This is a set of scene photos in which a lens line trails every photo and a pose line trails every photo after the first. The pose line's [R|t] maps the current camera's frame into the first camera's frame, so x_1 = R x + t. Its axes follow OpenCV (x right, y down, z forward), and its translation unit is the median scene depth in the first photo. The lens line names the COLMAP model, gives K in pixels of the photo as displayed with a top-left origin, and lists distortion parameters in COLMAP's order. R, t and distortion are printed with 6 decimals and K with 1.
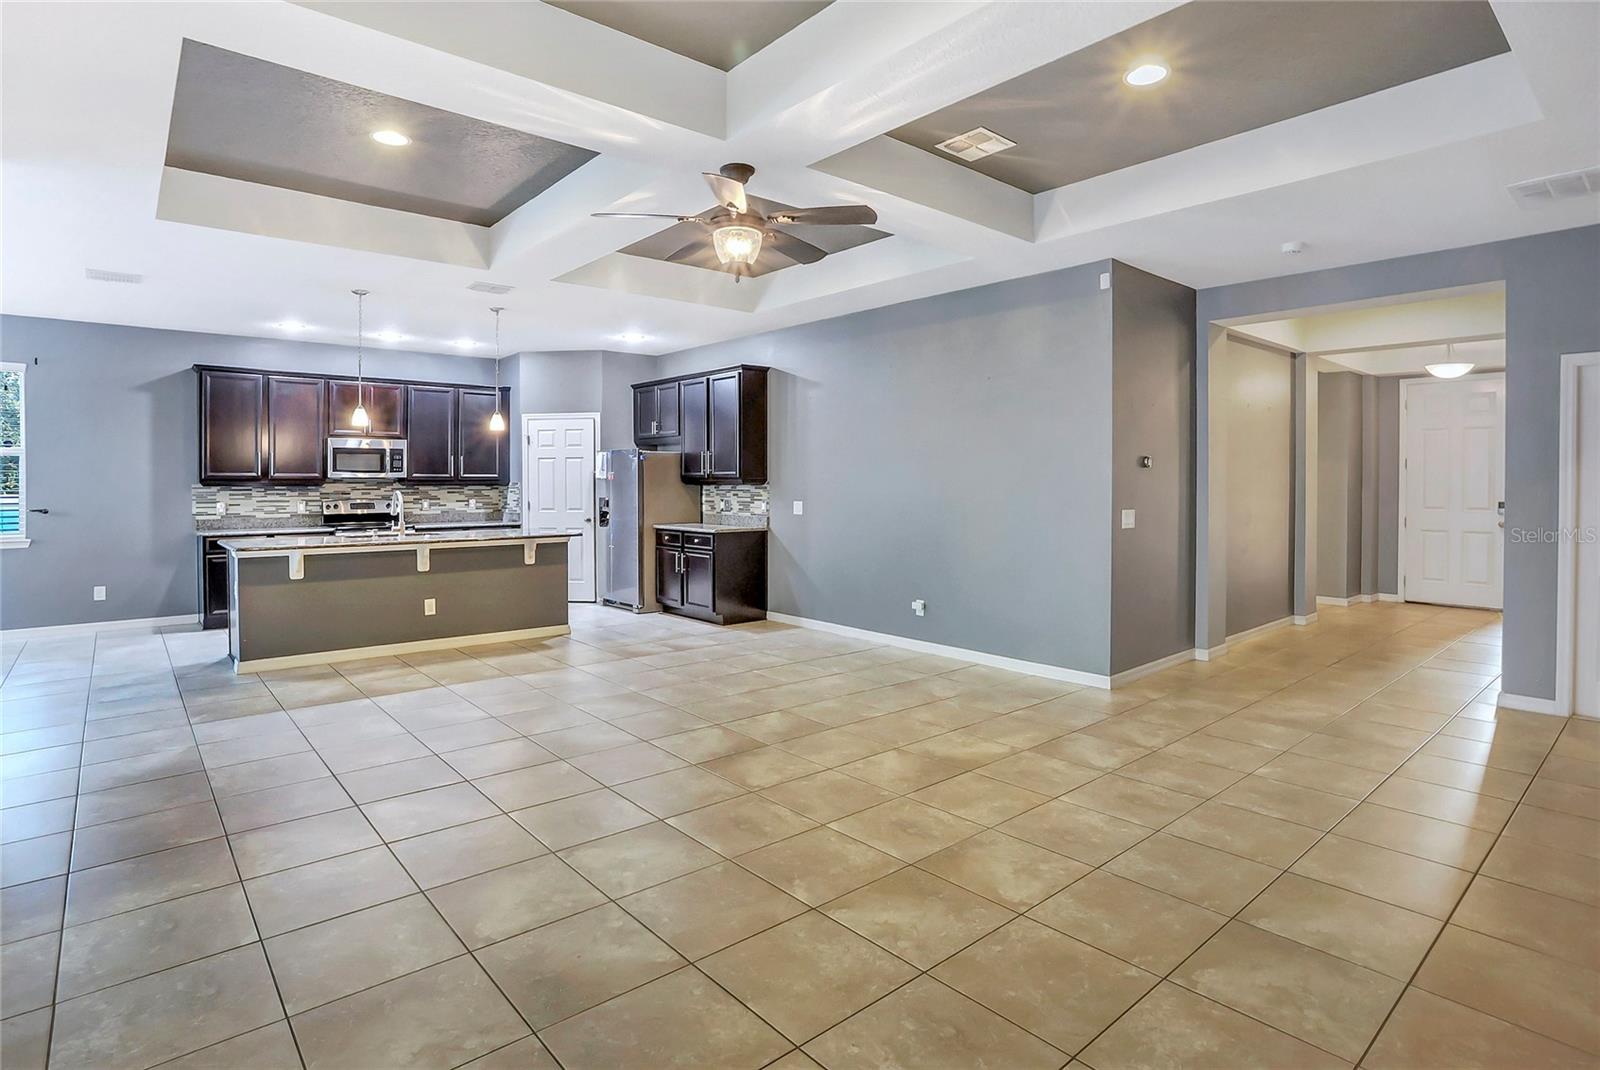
lens RADIAL K [[816.7, 0, 811.2], [0, 816.7, 483.8], [0, 0, 1]] dist [-0.039720, 0.001019]
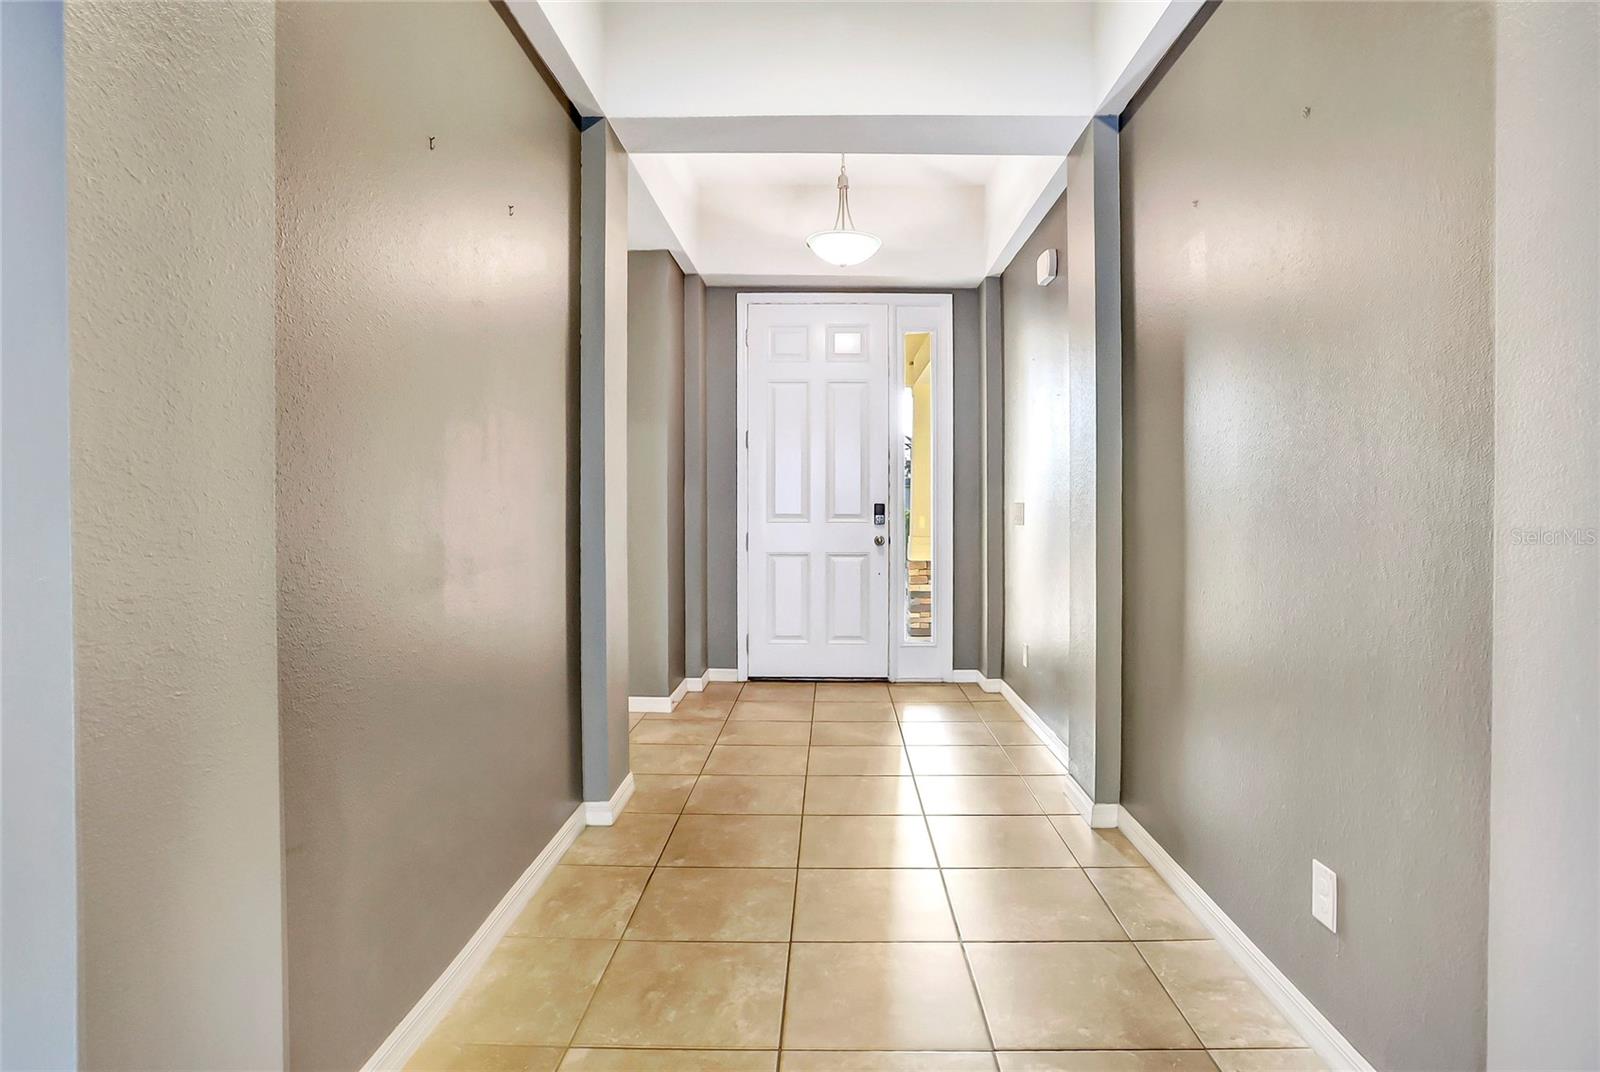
lens RADIAL K [[816.7, 0, 802.0], [0, 816.7, 524.2], [0, 0, 1]] dist [-0.039720, 0.001019]
pose [[0.672531, -0.005045, 0.740051, 0.336713], [0.001108, 0.999983, 0.005810, 0.032730], [-0.740068, -0.003087, 0.672525, 0.578112]]
